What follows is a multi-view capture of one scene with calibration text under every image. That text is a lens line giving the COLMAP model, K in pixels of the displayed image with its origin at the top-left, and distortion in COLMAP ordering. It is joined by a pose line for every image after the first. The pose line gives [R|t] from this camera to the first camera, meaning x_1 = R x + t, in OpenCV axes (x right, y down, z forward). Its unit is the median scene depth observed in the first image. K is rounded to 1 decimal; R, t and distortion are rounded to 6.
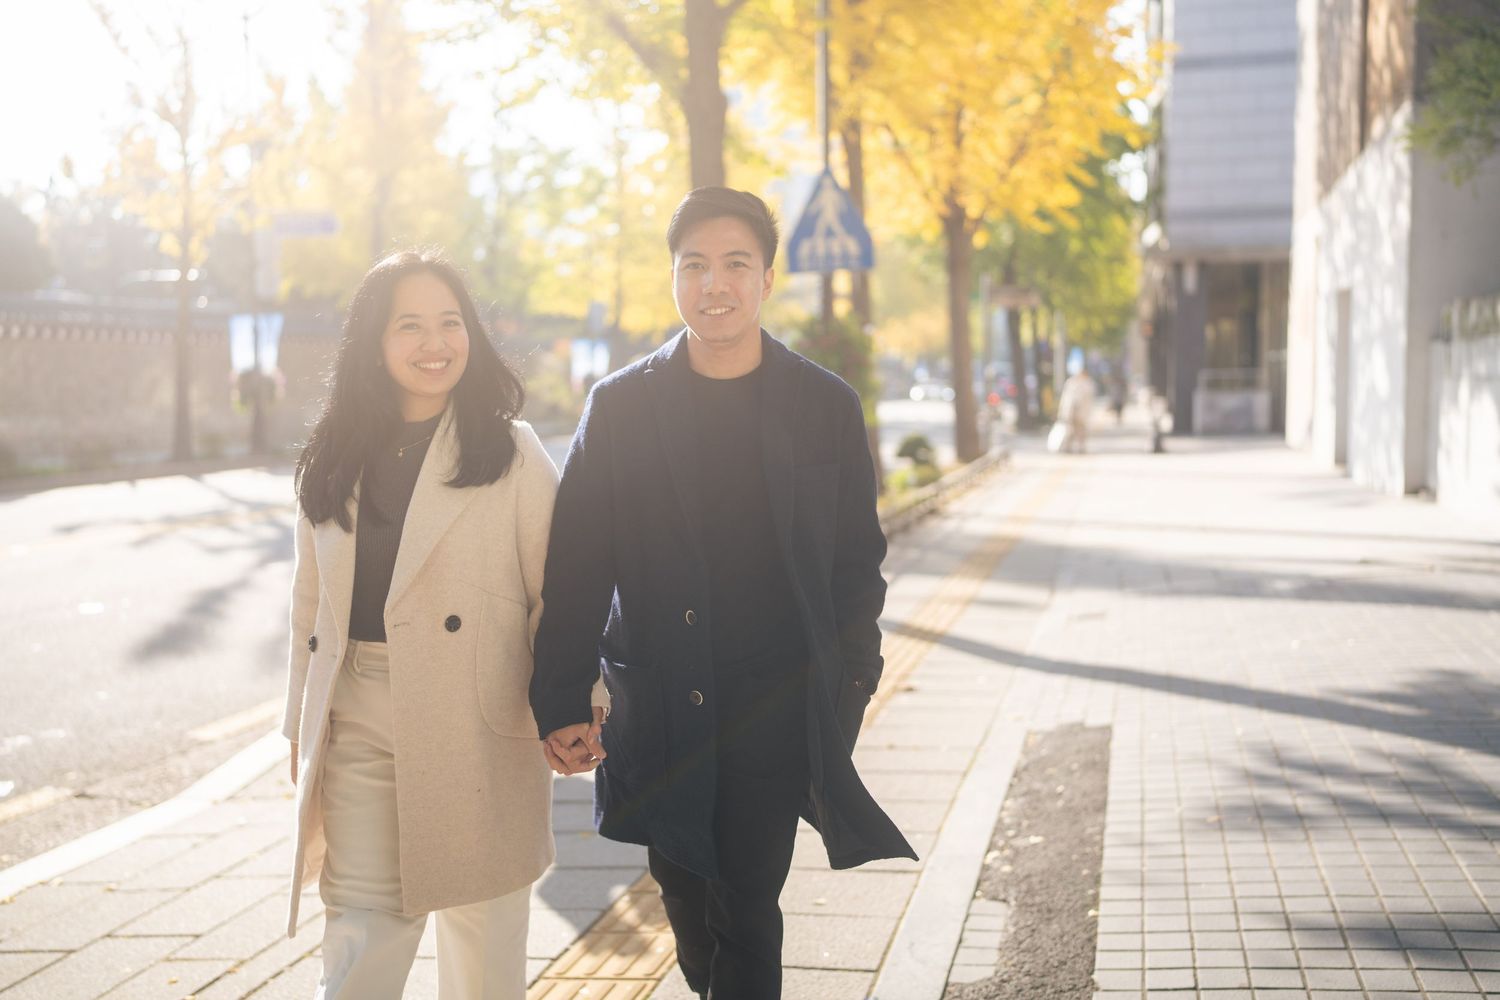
lens RADIAL K [[1523.2, 0, 750.0], [0, 1523.2, 500.0], [0, 0, 1]] dist [-0.006186, 0.006523]
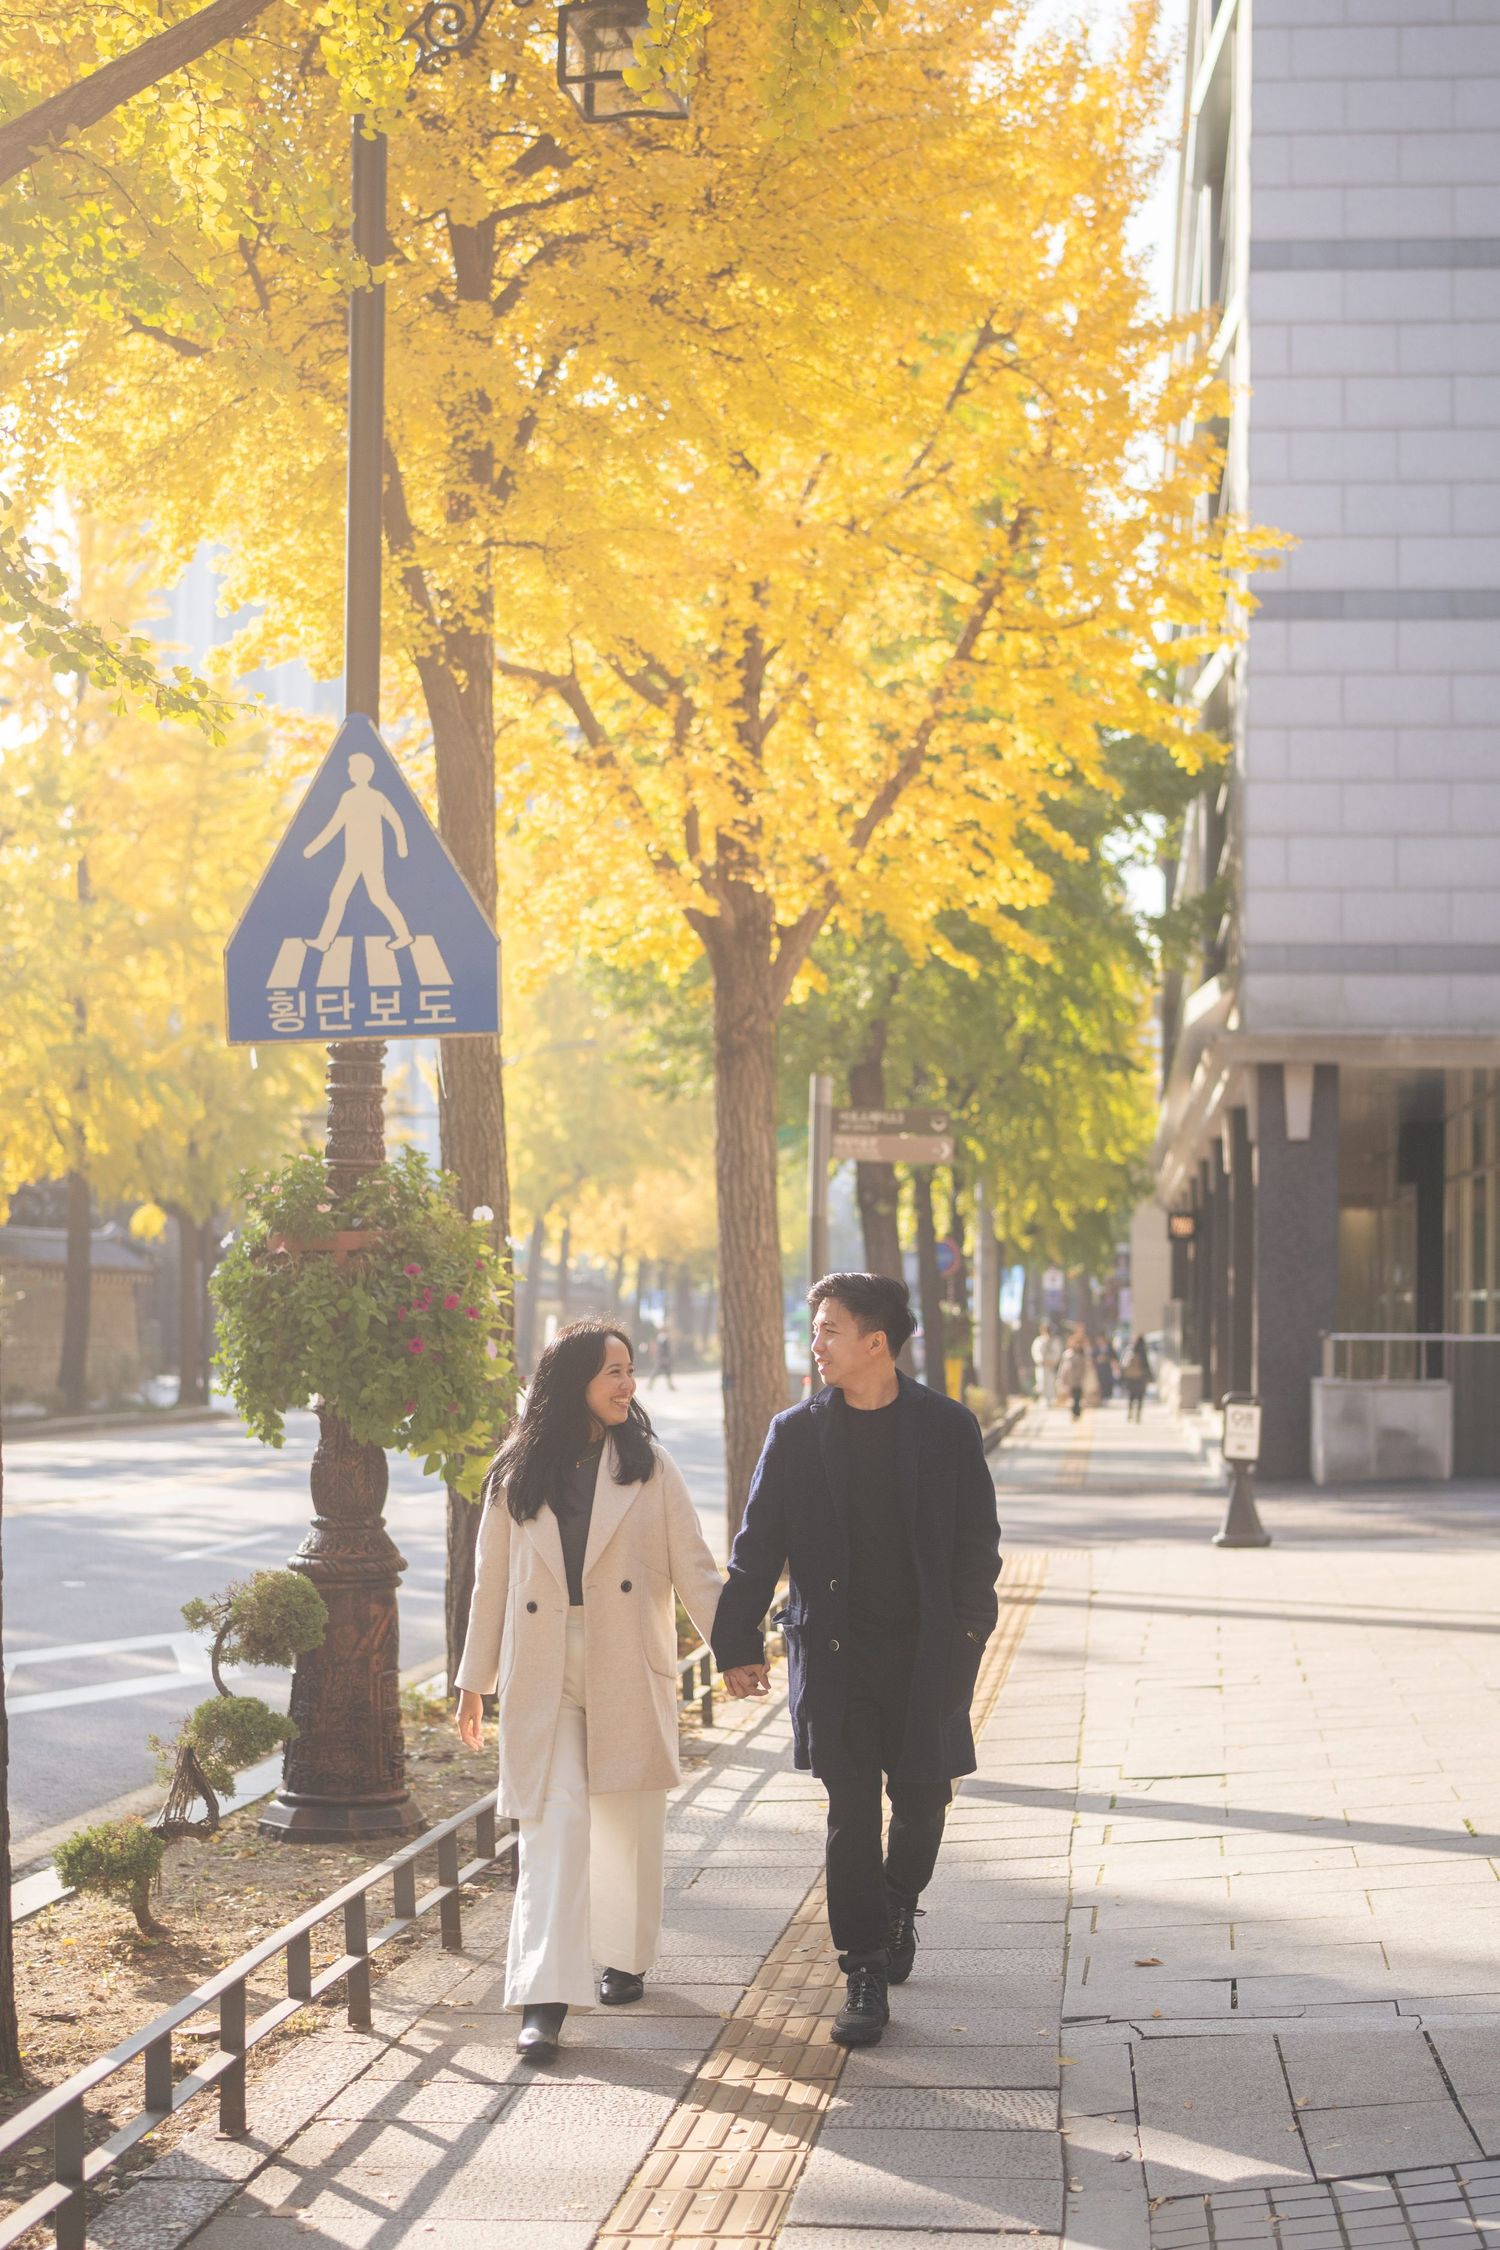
lens RADIAL K [[3595.6, 0, 808.3], [0, 3595.6, 1123.2], [0, 0, 1]] dist [-0.003979, -0.004373]
pose [[0.987994, 0.027710, 0.151989, 0.013607], [-0.006965, 0.990772, -0.135361, -0.012150], [-0.154337, 0.132677, 0.979069, 0.102997]]
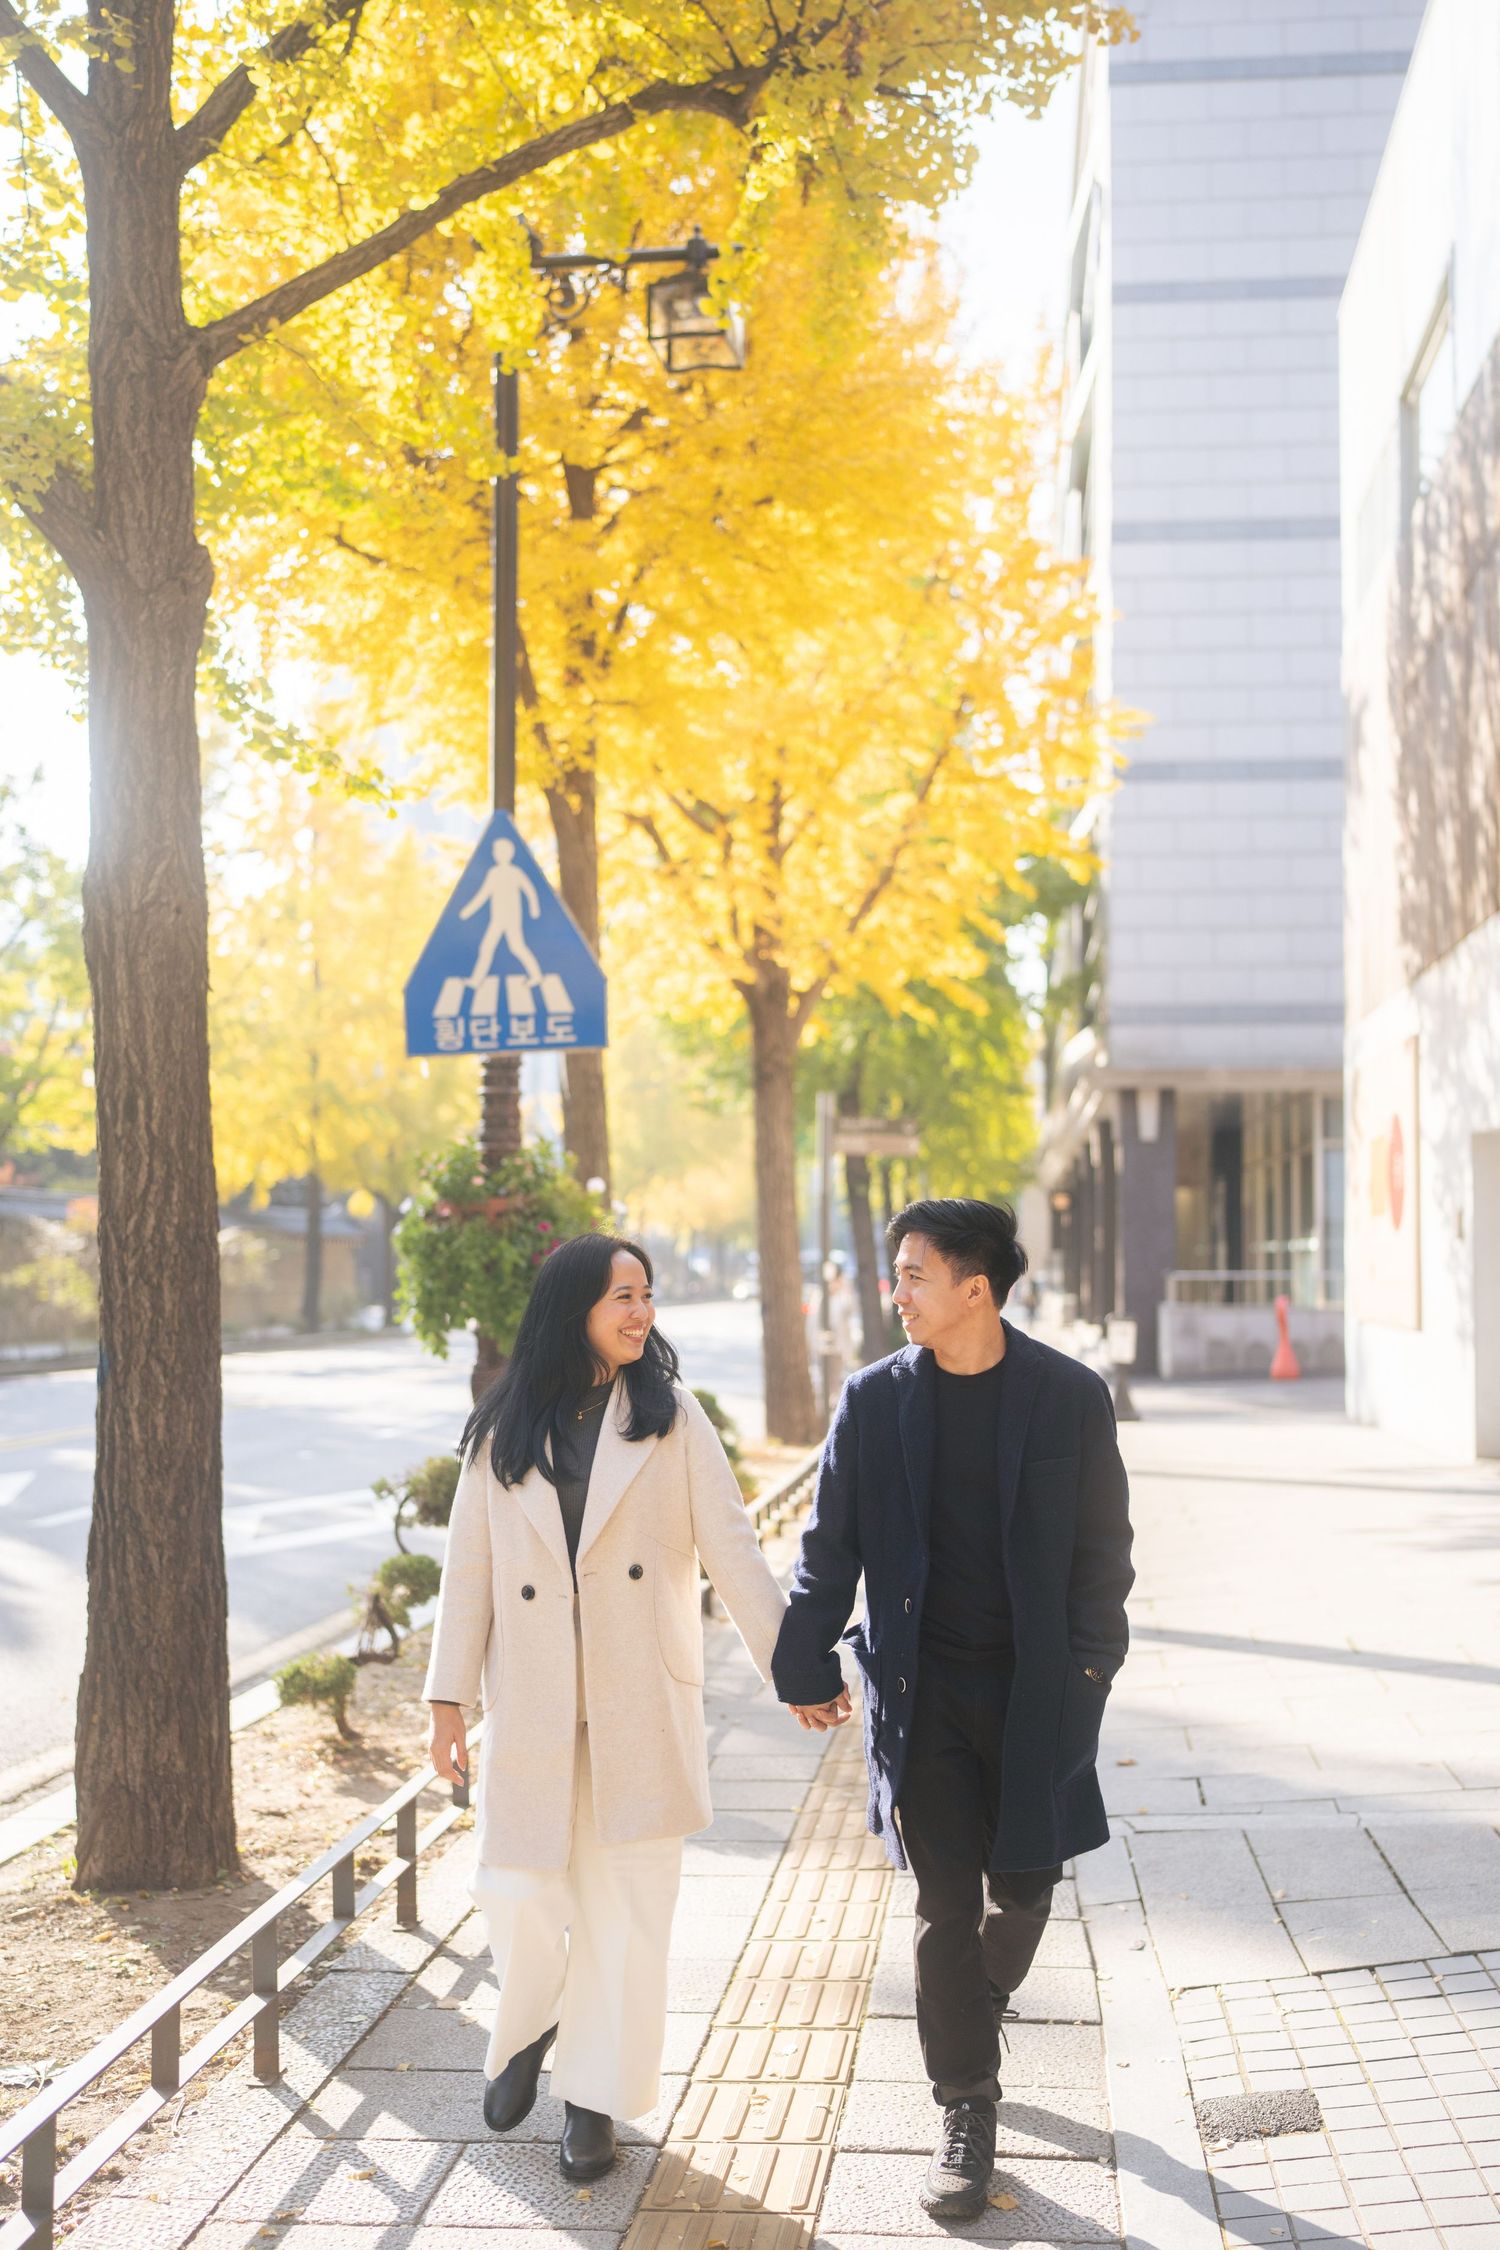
lens RADIAL K [[2416.8, 0, 745.1], [0, 2416.8, 1093.3], [0, 0, 1]] dist [-0.009673, -0.002514]
pose [[0.991615, 0.021557, 0.127416, 0.014627], [-0.001882, 0.988293, -0.152556, -0.014388], [-0.129213, 0.151037, 0.980047, 0.140208]]
